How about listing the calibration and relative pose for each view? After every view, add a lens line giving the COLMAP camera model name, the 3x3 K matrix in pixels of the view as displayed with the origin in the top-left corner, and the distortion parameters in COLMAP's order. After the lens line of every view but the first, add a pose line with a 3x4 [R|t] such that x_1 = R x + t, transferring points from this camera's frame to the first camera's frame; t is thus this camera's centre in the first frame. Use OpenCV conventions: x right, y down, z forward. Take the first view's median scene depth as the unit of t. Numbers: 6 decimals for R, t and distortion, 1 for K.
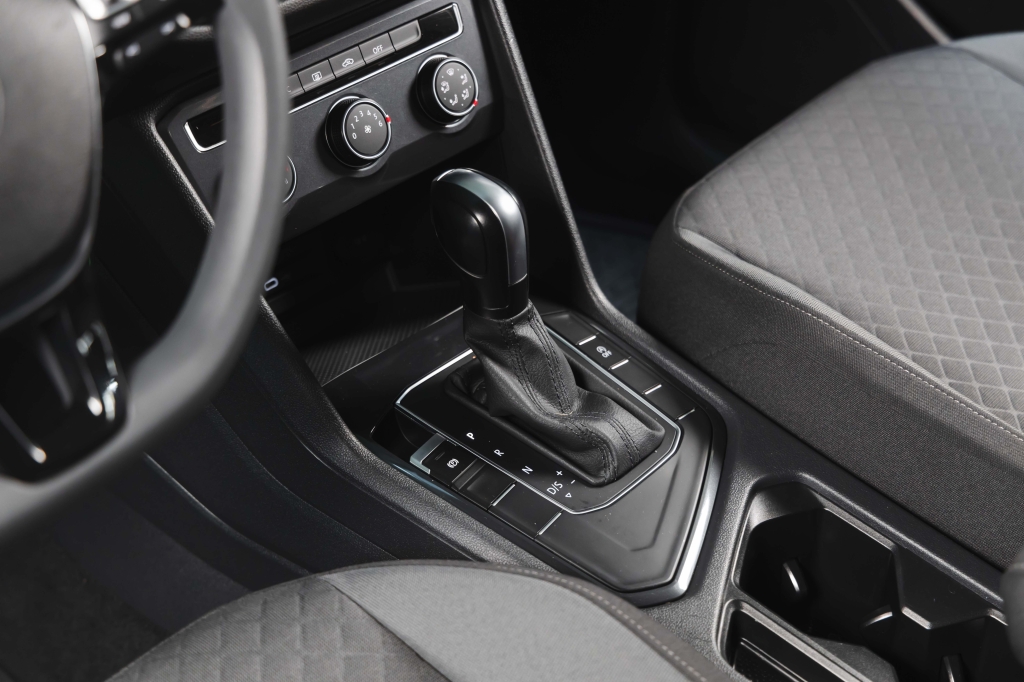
lens RADIAL K [[2063.2, 0, 512.0], [0, 2063.2, 341.0], [0, 0, 1]] dist [0.047441, -0.174429]
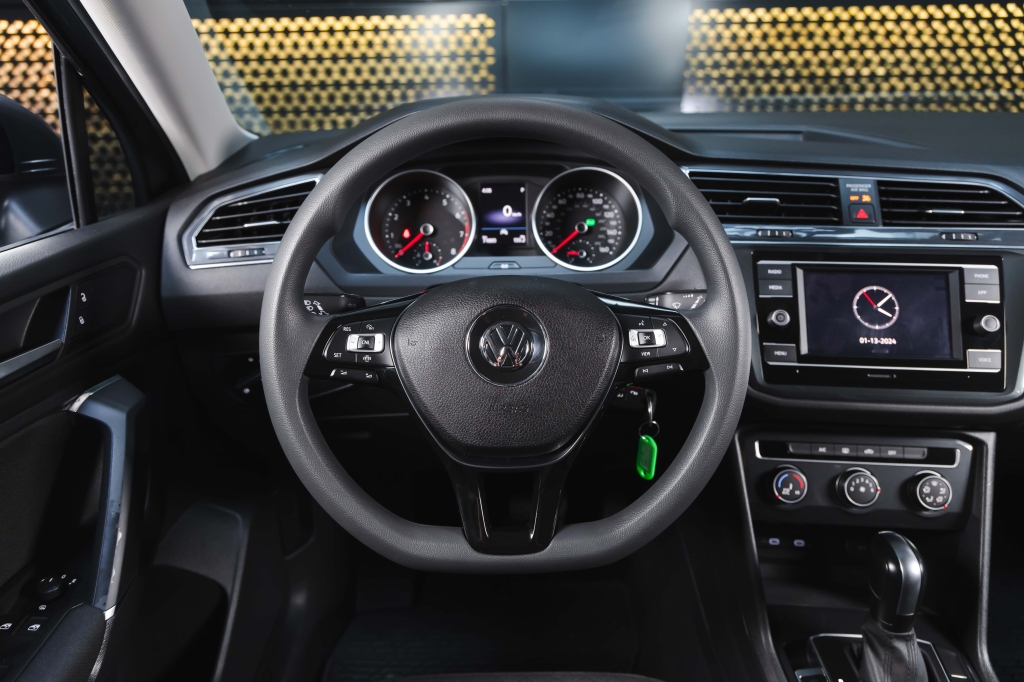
lens RADIAL K [[682.5, 0, 512.0], [0, 682.5, 341.0], [0, 0, 1]] dist [-0.001430, 0.001805]
pose [[0.636856, 0.296810, -0.711561, 0.115571], [-0.444600, 0.895396, -0.024430, -0.066305], [0.629878, 0.331918, 0.702200, 0.340896]]
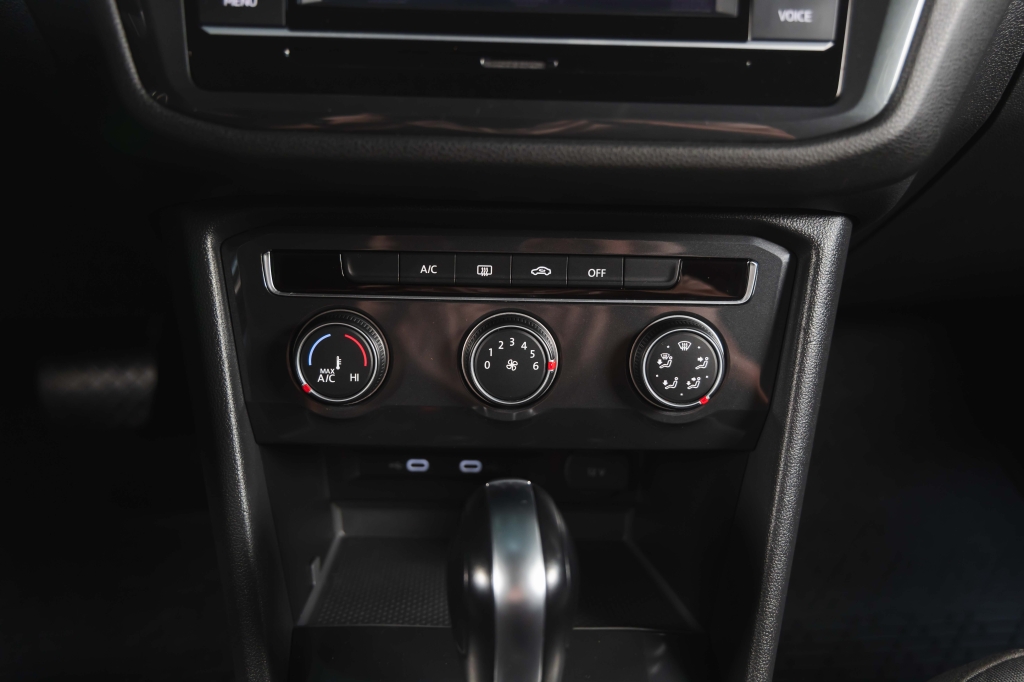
lens RADIAL K [[1001.9, 0, 512.0], [0, 1001.9, 341.0], [0, 0, 1]] dist [-0.002411, -0.001540]
pose [[0.711656, 0.433374, -0.552932, 0.115621], [-0.433200, 0.890318, 0.140254, -0.154271], [0.553067, 0.139718, 0.821338, 0.691272]]
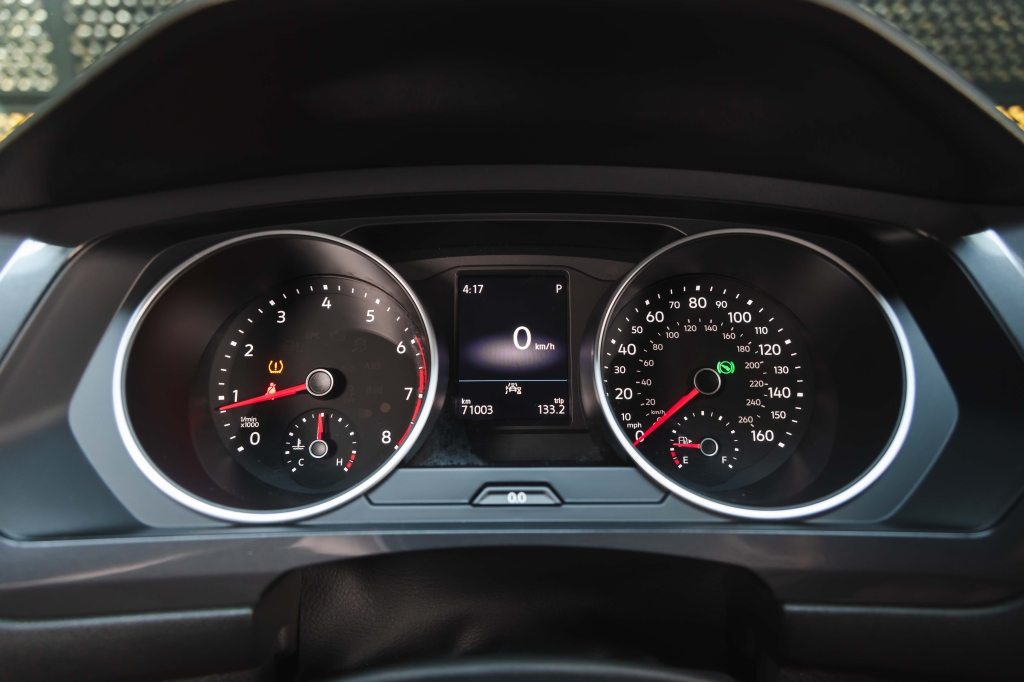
lens RADIAL K [[682.5, 0, 512.0], [0, 682.5, 341.0], [0, 0, 1]] dist [-0.001430, 0.001805]
pose [[0.643623, 0.185066, -0.742631, -0.198435], [-0.451290, 0.875456, -0.172958, -0.144072], [0.618132, 0.446462, 0.646982, 0.584717]]
